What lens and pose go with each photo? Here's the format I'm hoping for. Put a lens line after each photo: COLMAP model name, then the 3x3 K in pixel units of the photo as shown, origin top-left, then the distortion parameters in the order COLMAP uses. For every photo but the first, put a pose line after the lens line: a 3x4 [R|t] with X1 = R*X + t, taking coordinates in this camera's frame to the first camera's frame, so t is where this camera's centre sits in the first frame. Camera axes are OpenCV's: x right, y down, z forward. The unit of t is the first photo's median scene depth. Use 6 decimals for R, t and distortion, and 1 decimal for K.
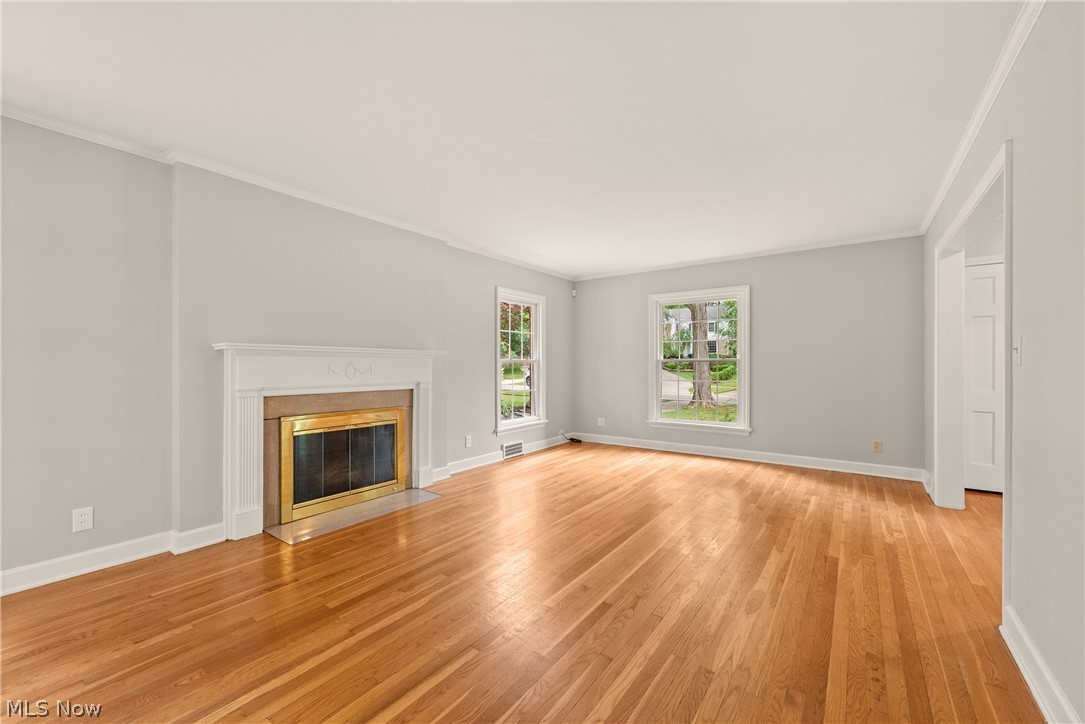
lens RADIAL K [[433.3, 0, 540.7], [0, 433.3, 364.6], [0, 0, 1]] dist [0.009518, -0.004550]
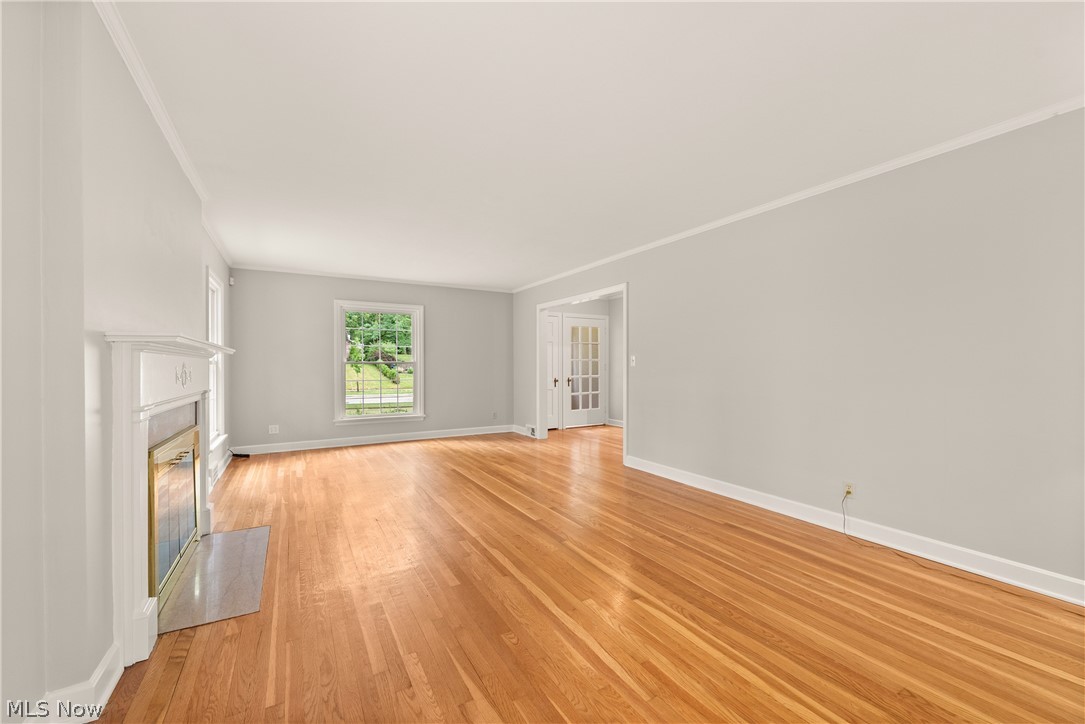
lens RADIAL K [[433.3, 0, 540.7], [0, 433.3, 364.6], [0, 0, 1]] dist [0.009518, -0.004550]
pose [[0.409240, 0.000933, 0.912426, -0.925331], [0.001924, 0.999996, -0.001886, -0.001851], [-0.912425, 0.002527, 0.409237, 0.229238]]
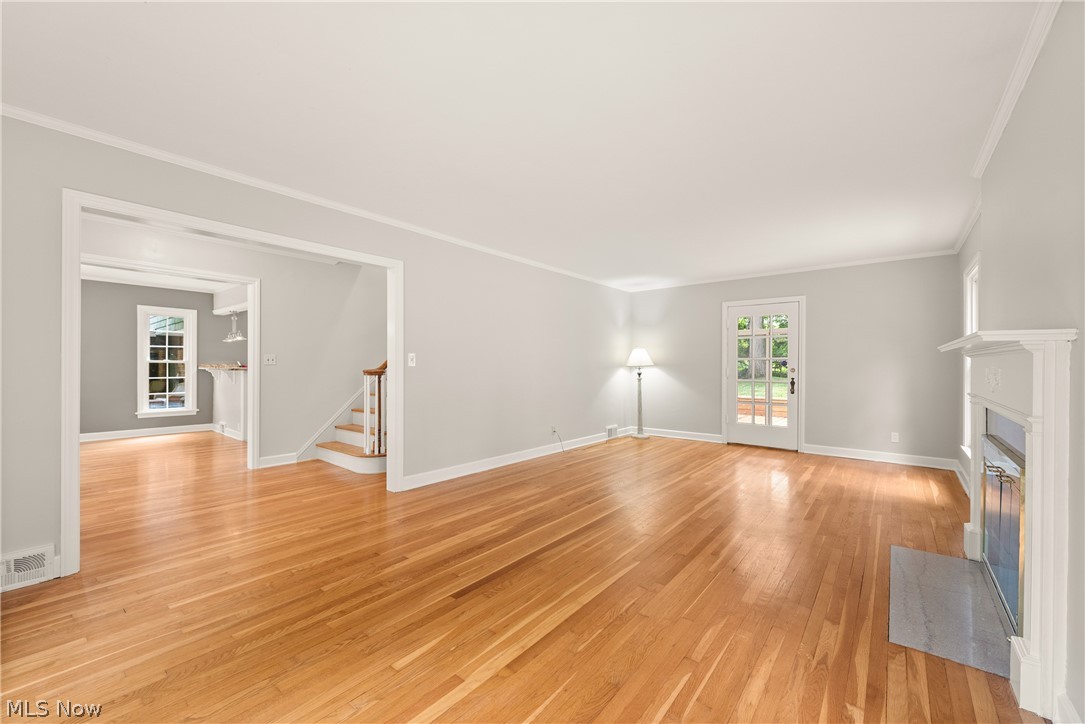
lens RADIAL K [[433.3, 0, 540.7], [0, 433.3, 364.6], [0, 0, 1]] dist [0.009518, -0.004550]
pose [[-0.998374, -0.000182, 0.056995, 0.159818], [-0.000149, 1.000000, 0.000579, -0.003565], [-0.056995, 0.000570, -0.998374, 1.806630]]
